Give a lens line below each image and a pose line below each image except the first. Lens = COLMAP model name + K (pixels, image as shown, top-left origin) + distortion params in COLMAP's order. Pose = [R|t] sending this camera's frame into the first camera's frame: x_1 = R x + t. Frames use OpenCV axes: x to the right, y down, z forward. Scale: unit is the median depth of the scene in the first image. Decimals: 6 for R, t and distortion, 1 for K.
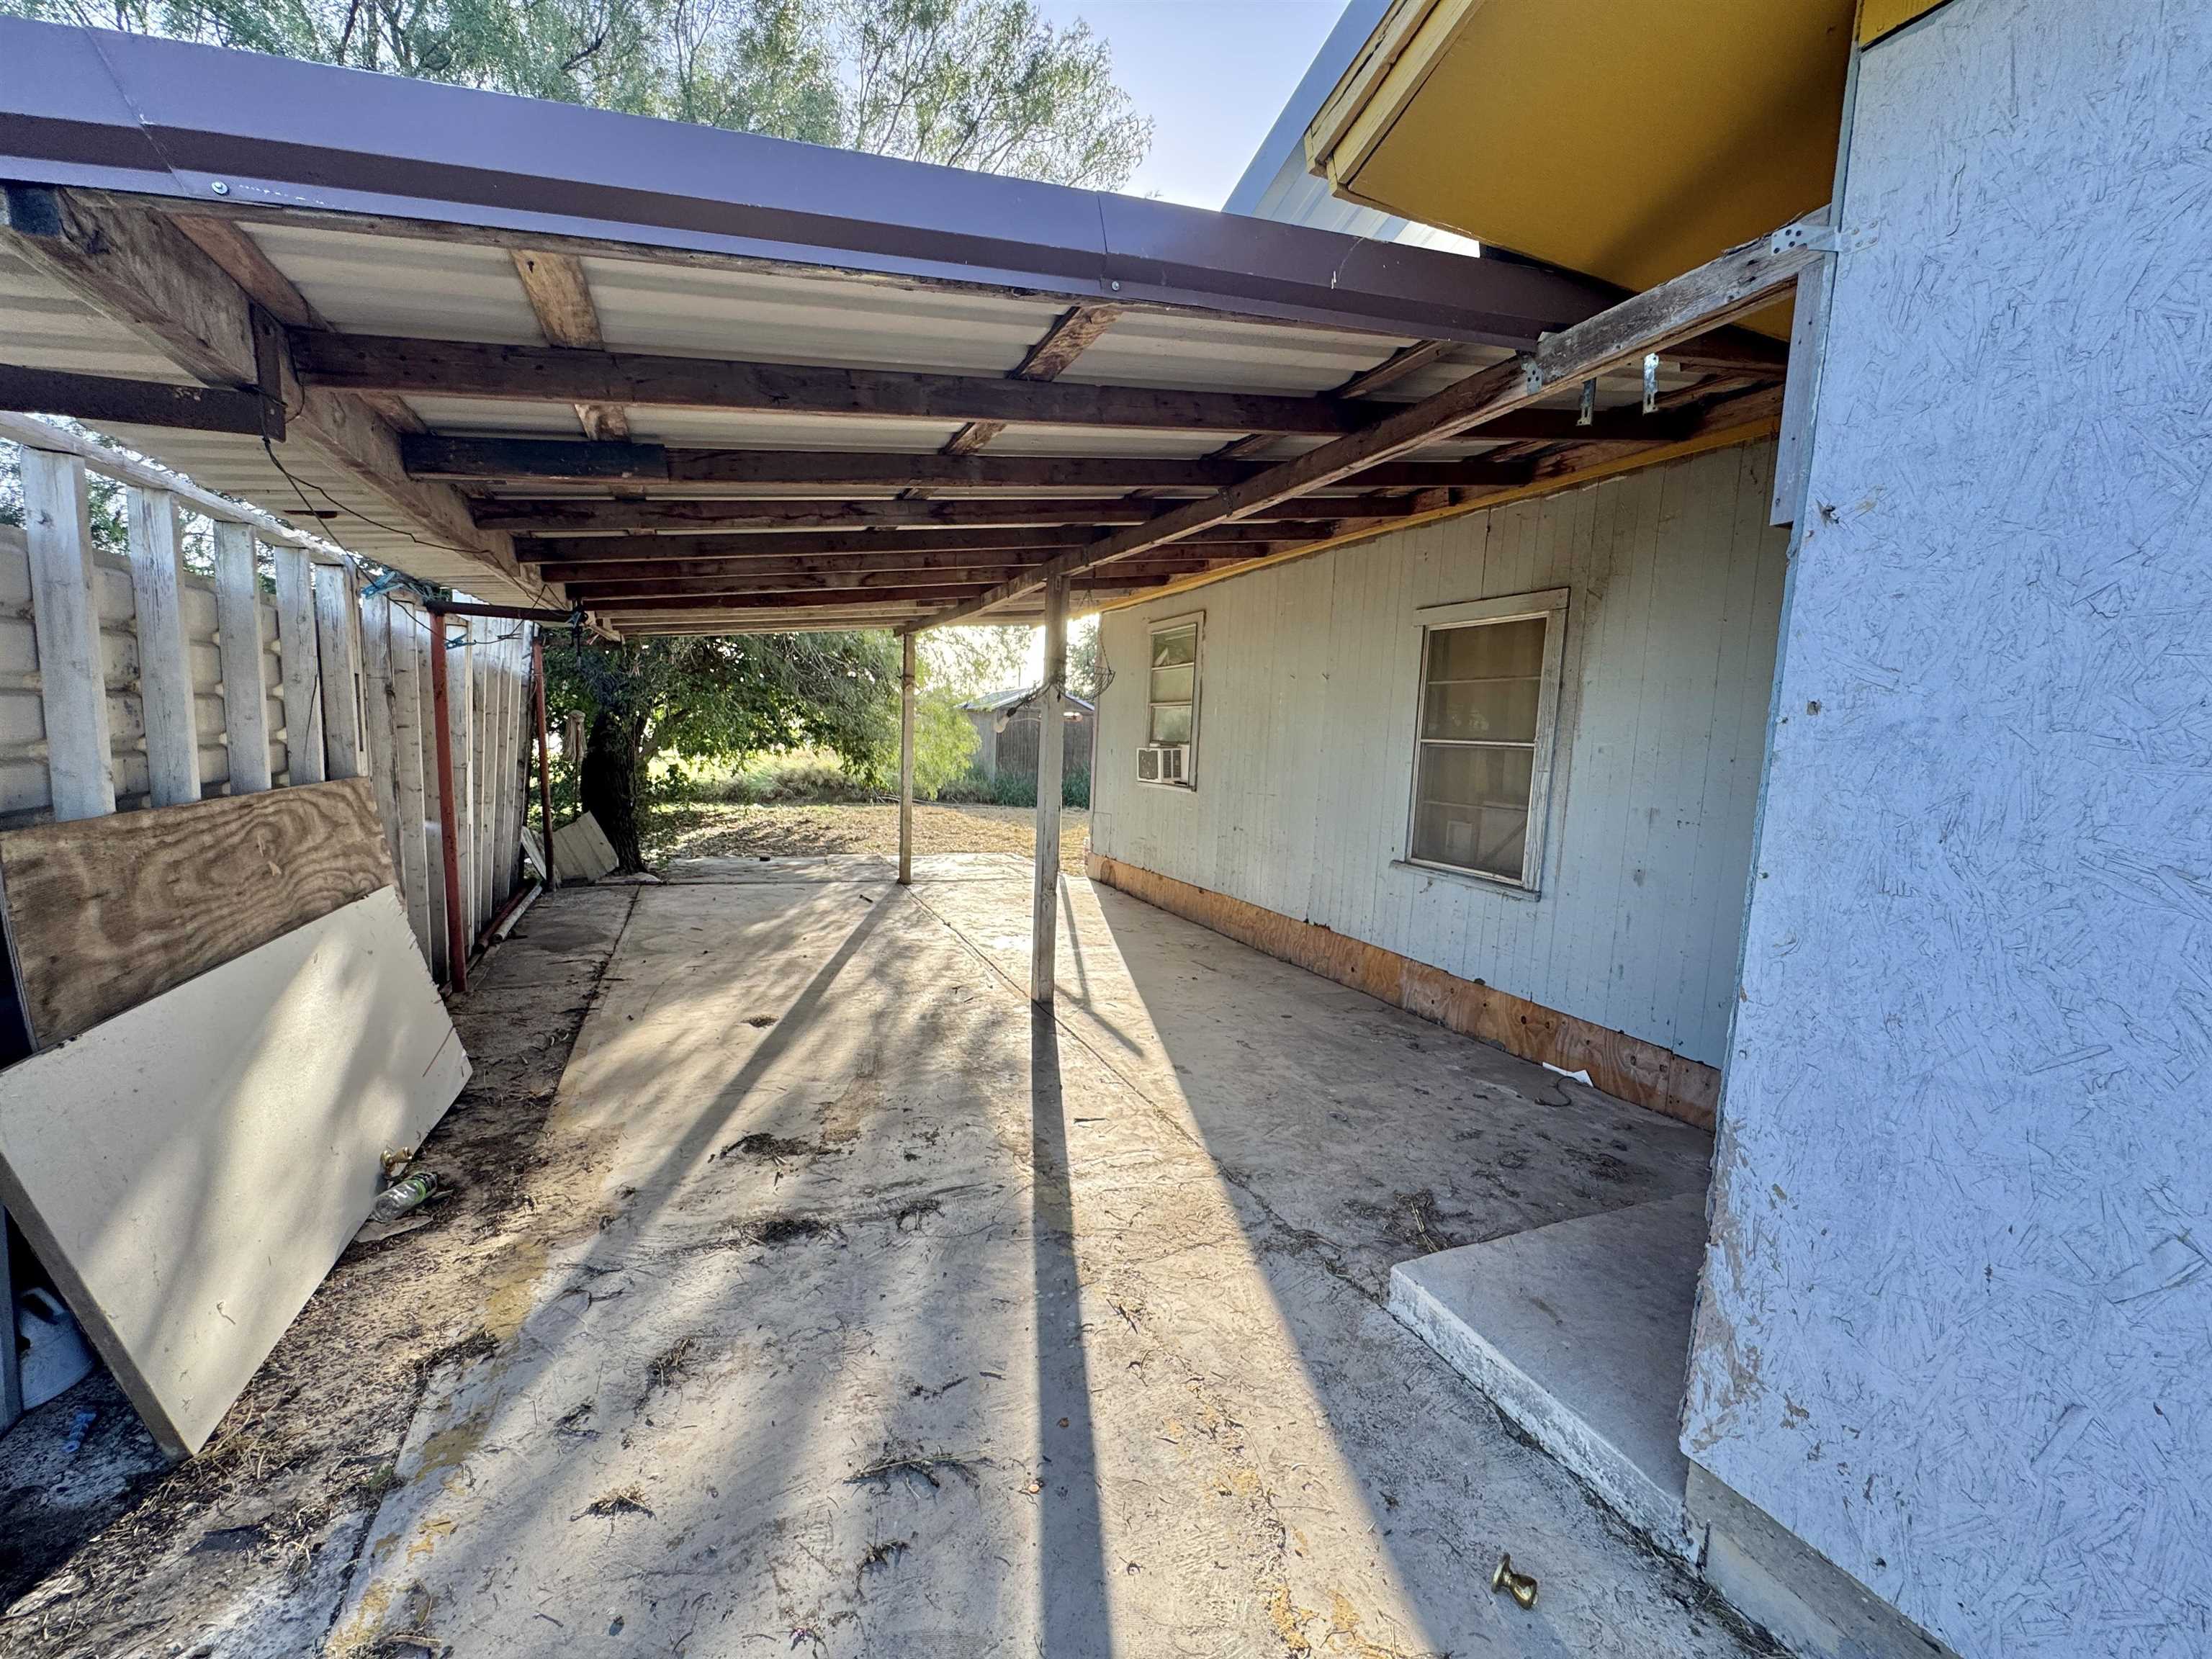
lens RADIAL K [[879.7, 0, 1111.6], [0, 879.7, 833.7], [0, 0, 1]] dist [-0.005337, 0.000802]
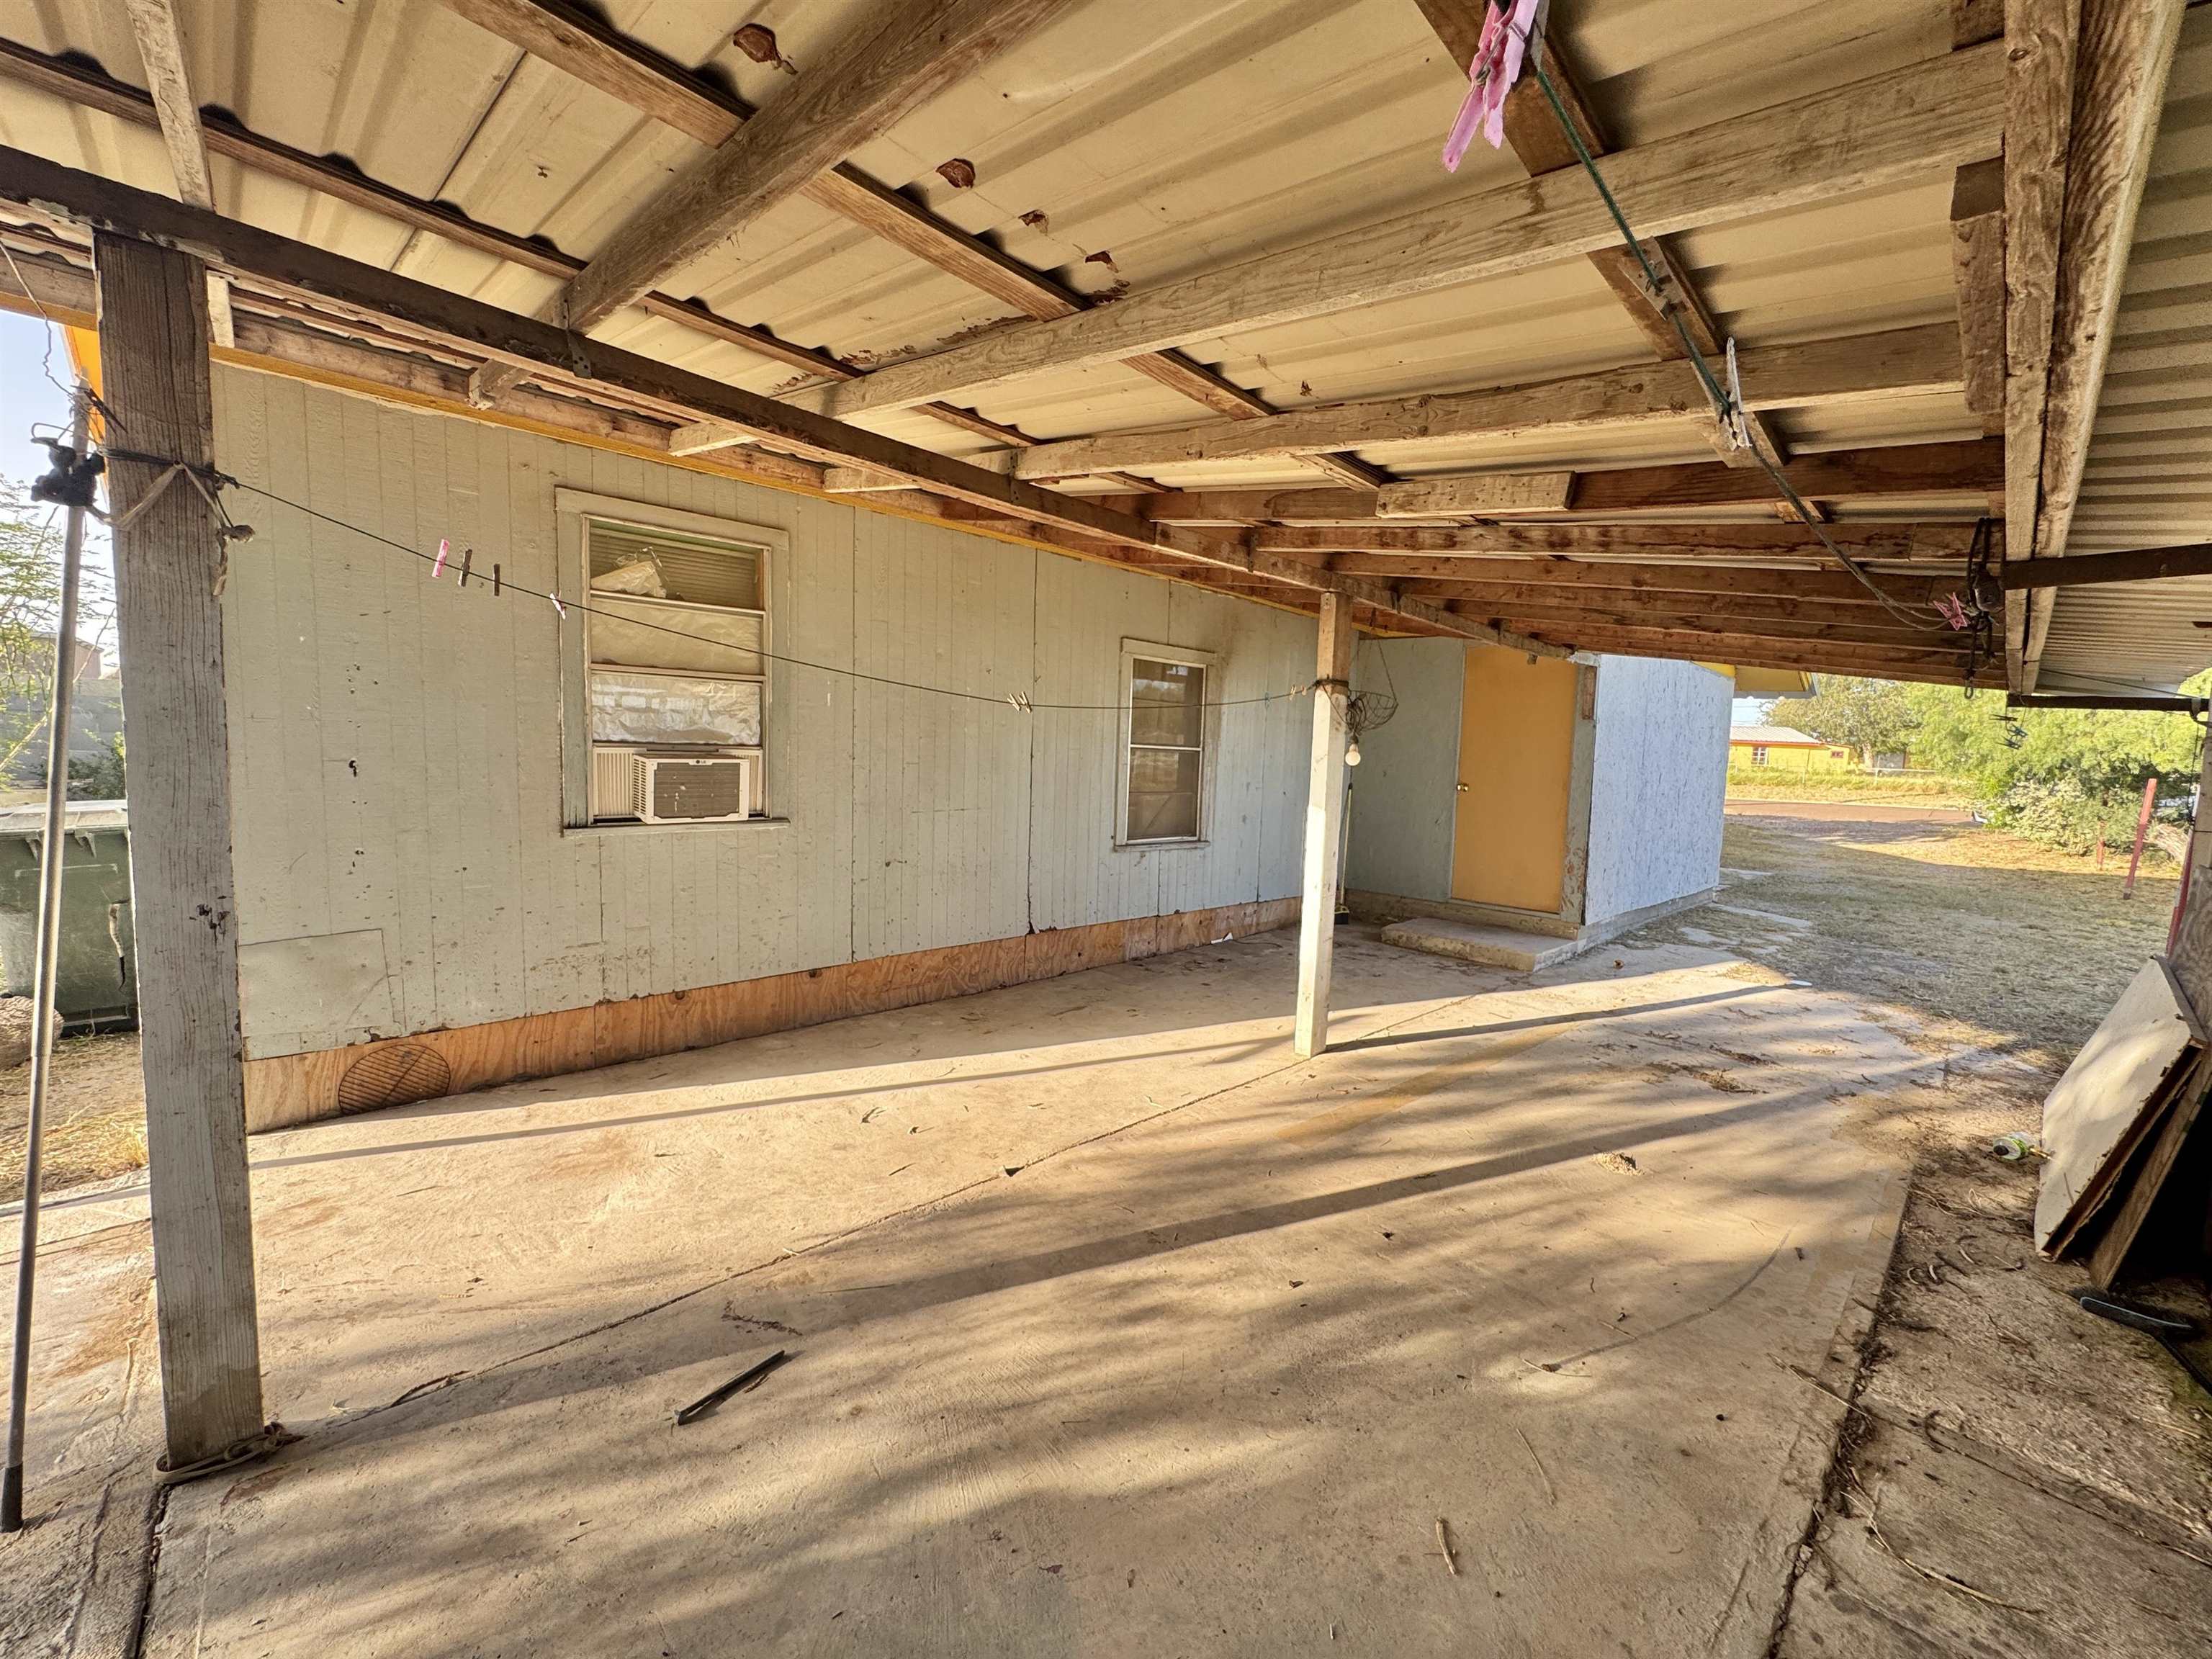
lens RADIAL K [[879.6, 0, 1109.2], [0, 879.6, 828.3], [0, 0, 1]] dist [-0.000954, -0.000165]
pose [[-0.331109, -0.142227, 0.932812, -1.072445], [0.050662, 0.984470, 0.168086, -0.265313], [-0.942231, 0.102913, -0.318762, 1.889253]]
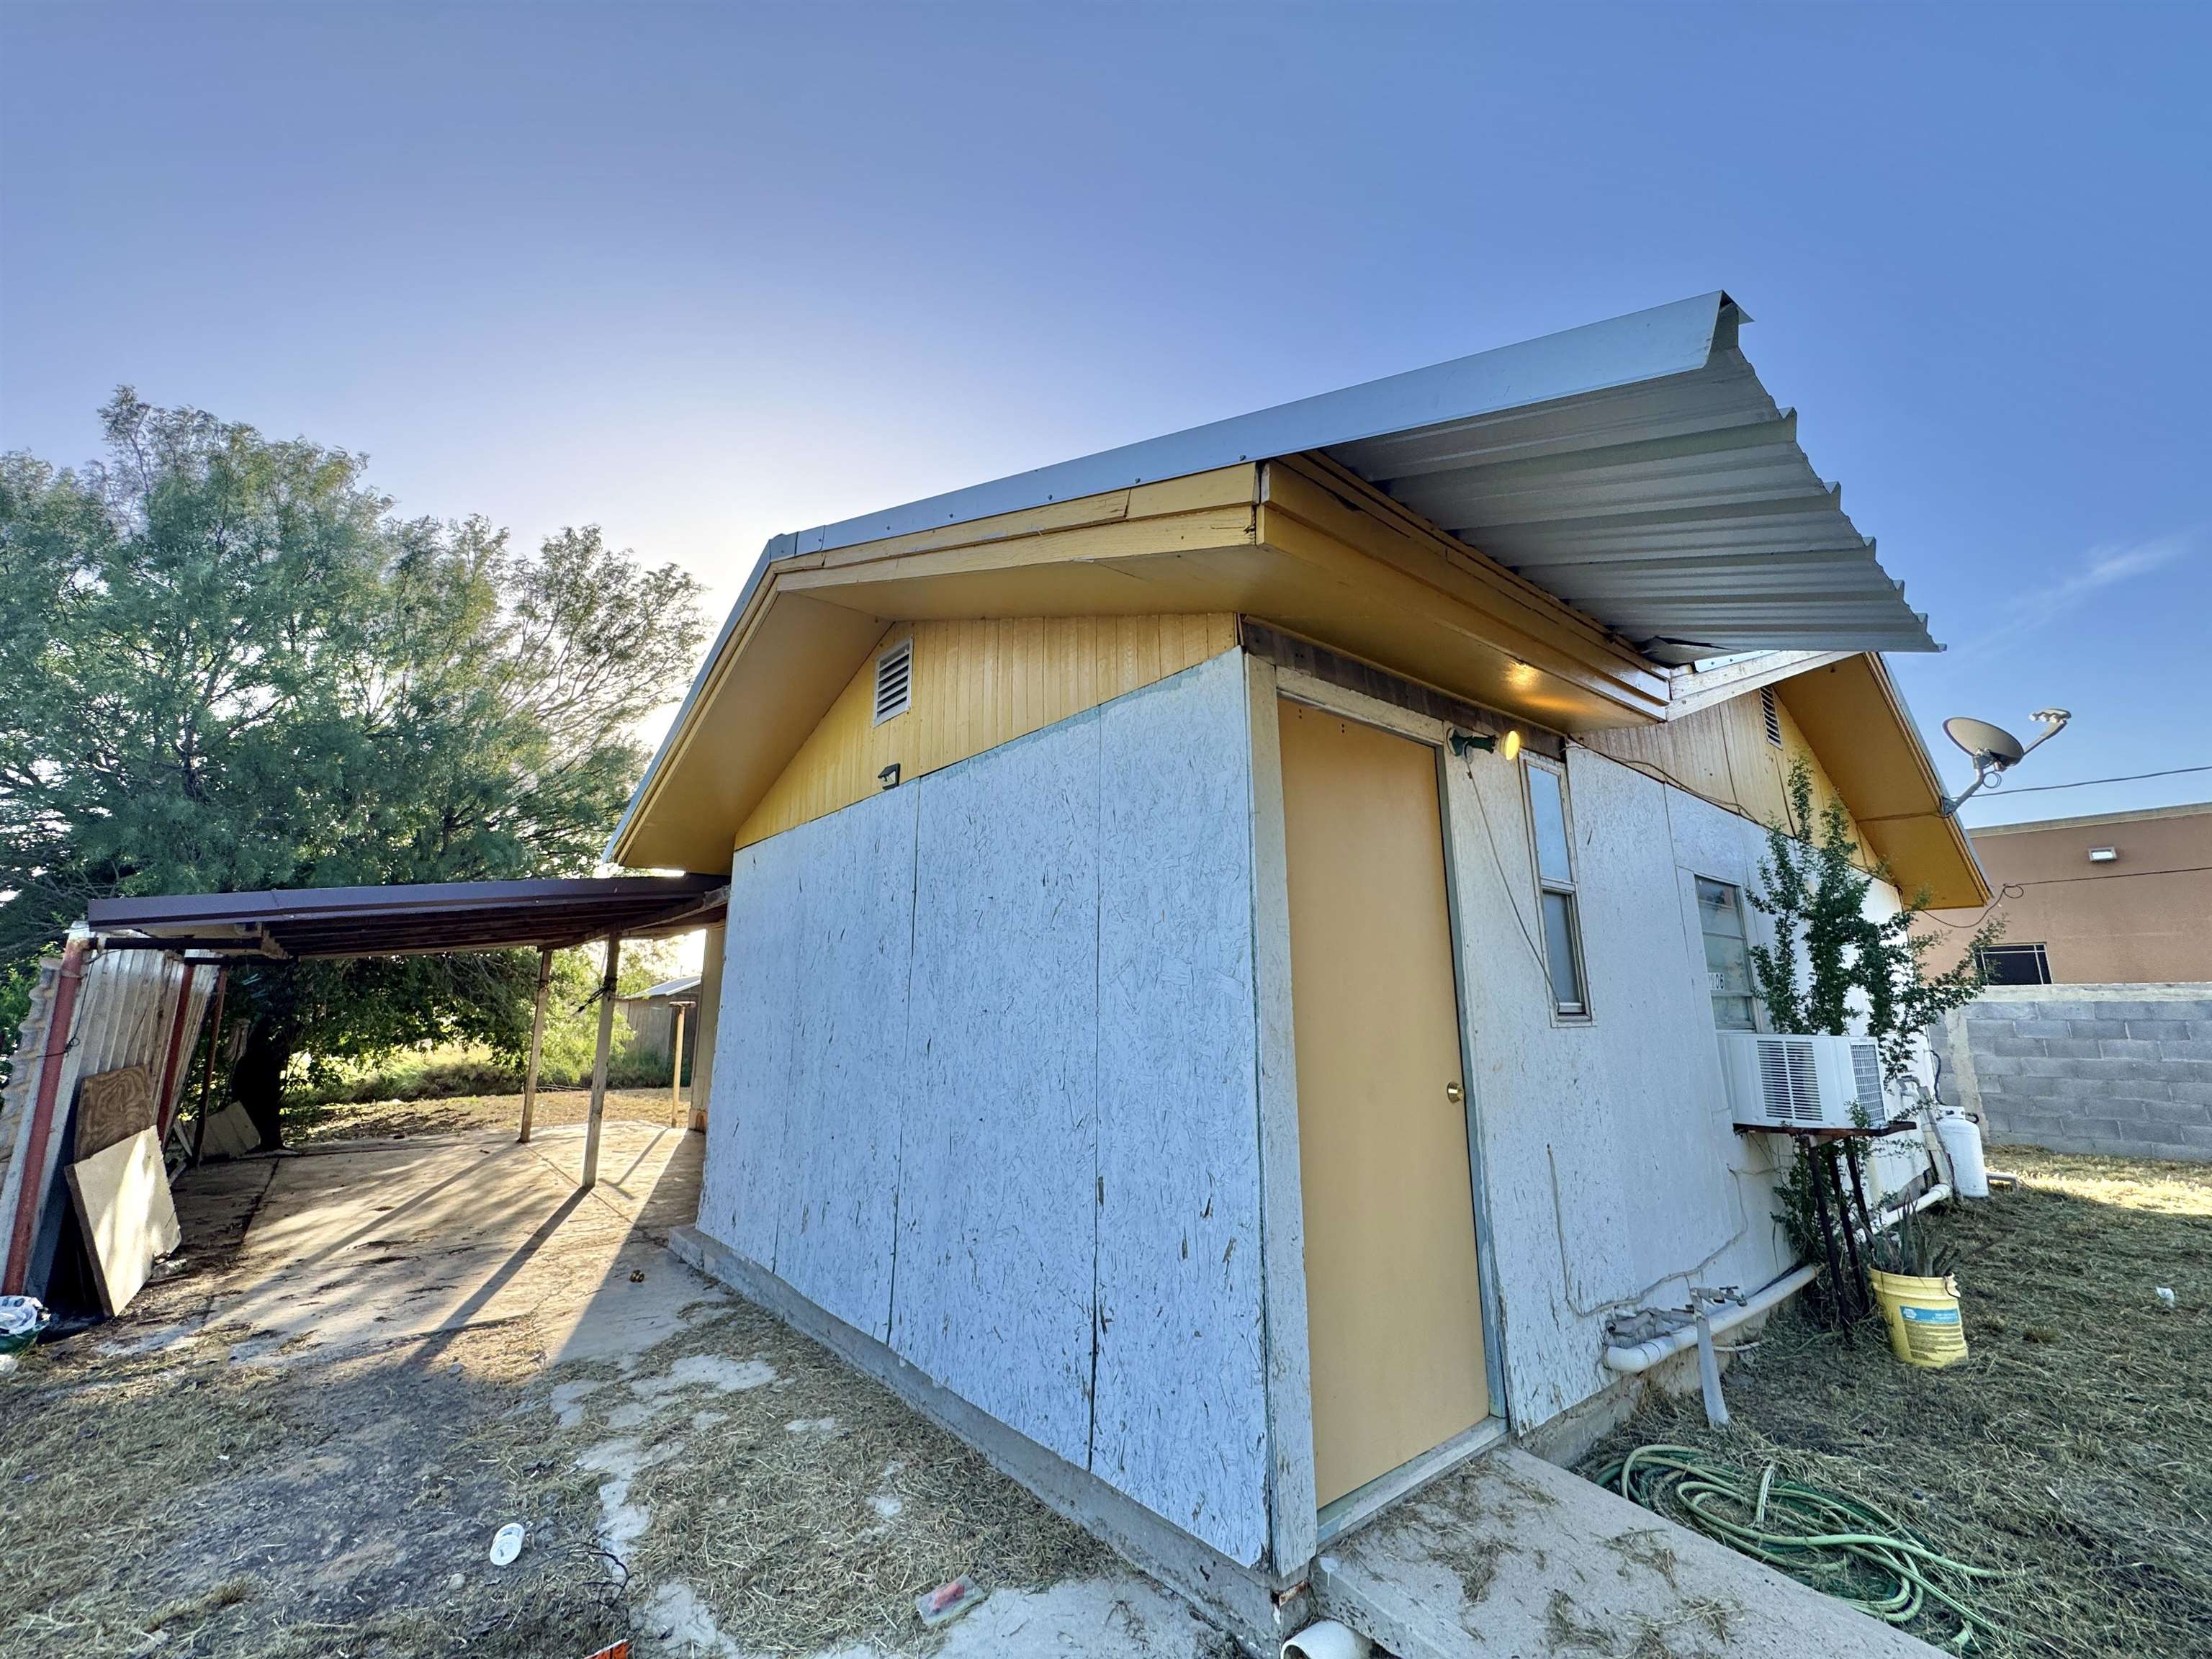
lens RADIAL K [[887.8, 0, 1105.2], [0, 887.8, 836.7], [0, 0, 1]] dist [-0.004051, 0.000263]
pose [[0.961160, 0.007534, 0.275890, 0.486206], [0.074813, 0.955089, -0.286720, 0.141599], [-0.265660, 0.296223, 0.917429, -1.205476]]
